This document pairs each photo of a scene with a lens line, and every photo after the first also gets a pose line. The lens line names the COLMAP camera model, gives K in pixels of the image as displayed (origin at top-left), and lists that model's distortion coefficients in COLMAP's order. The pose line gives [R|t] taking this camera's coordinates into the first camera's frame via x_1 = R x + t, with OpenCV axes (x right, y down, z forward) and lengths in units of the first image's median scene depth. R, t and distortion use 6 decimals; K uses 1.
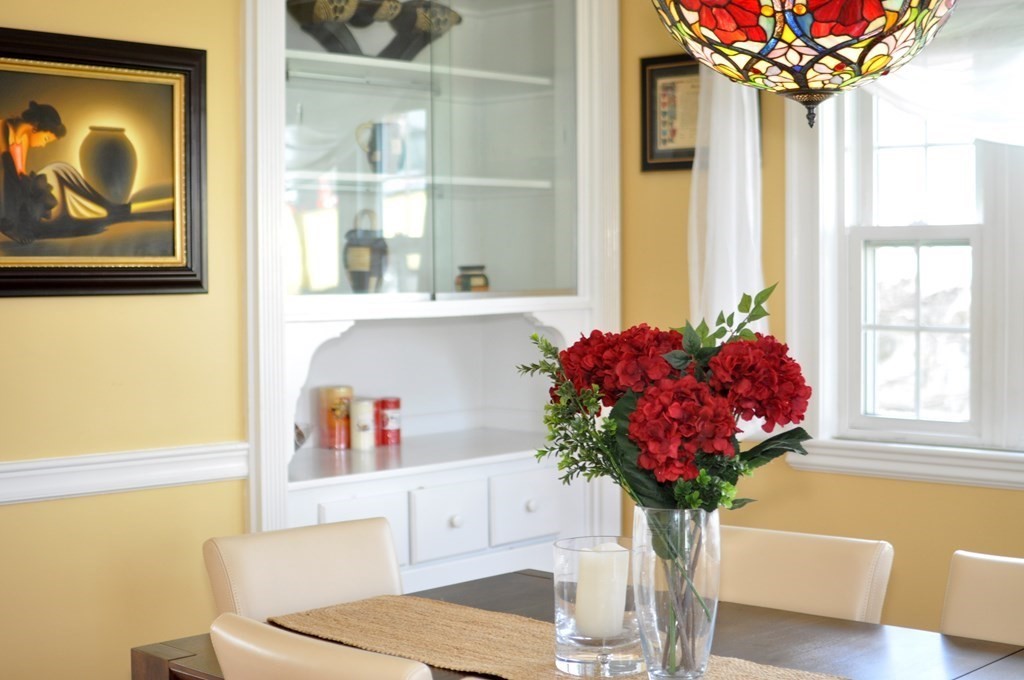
lens RADIAL K [[1570.1, 0, 511.3], [0, 1570.1, 342.1], [0, 0, 1]] dist [-0.166044, 0.000000]
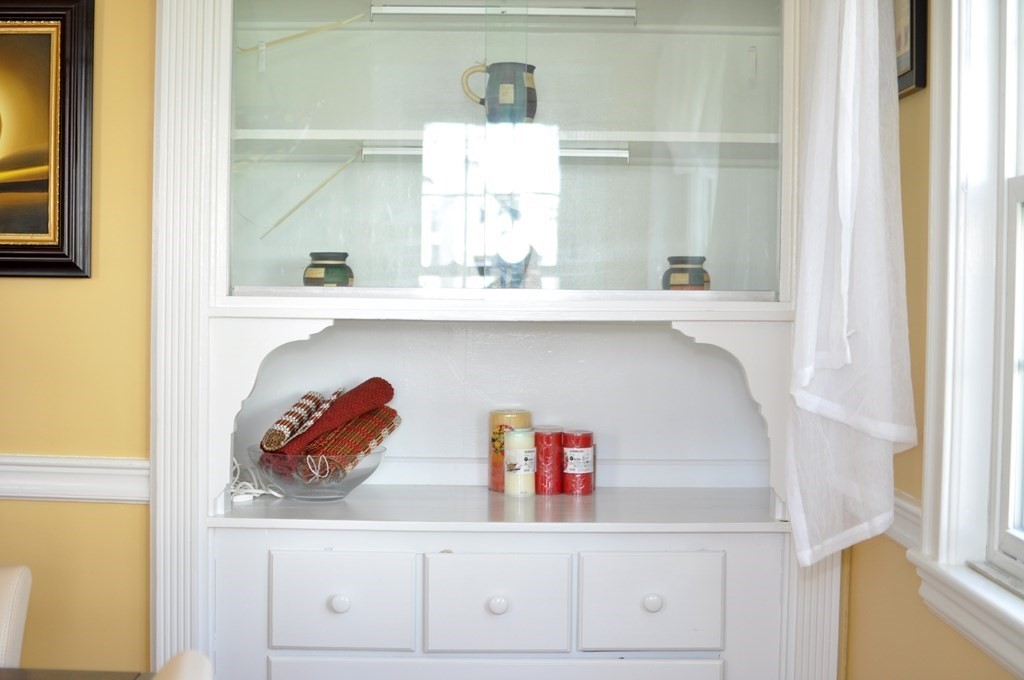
lens RADIAL K [[1570.1, 0, 511.9], [0, 1570.1, 339.8], [0, 0, 1]] dist [-0.166044, 0.000000]
pose [[0.680813, 0.049546, -0.730779, 0.566644], [-0.055011, 0.998350, 0.016437, -0.023688], [0.730388, 0.029011, 0.682416, 0.588915]]
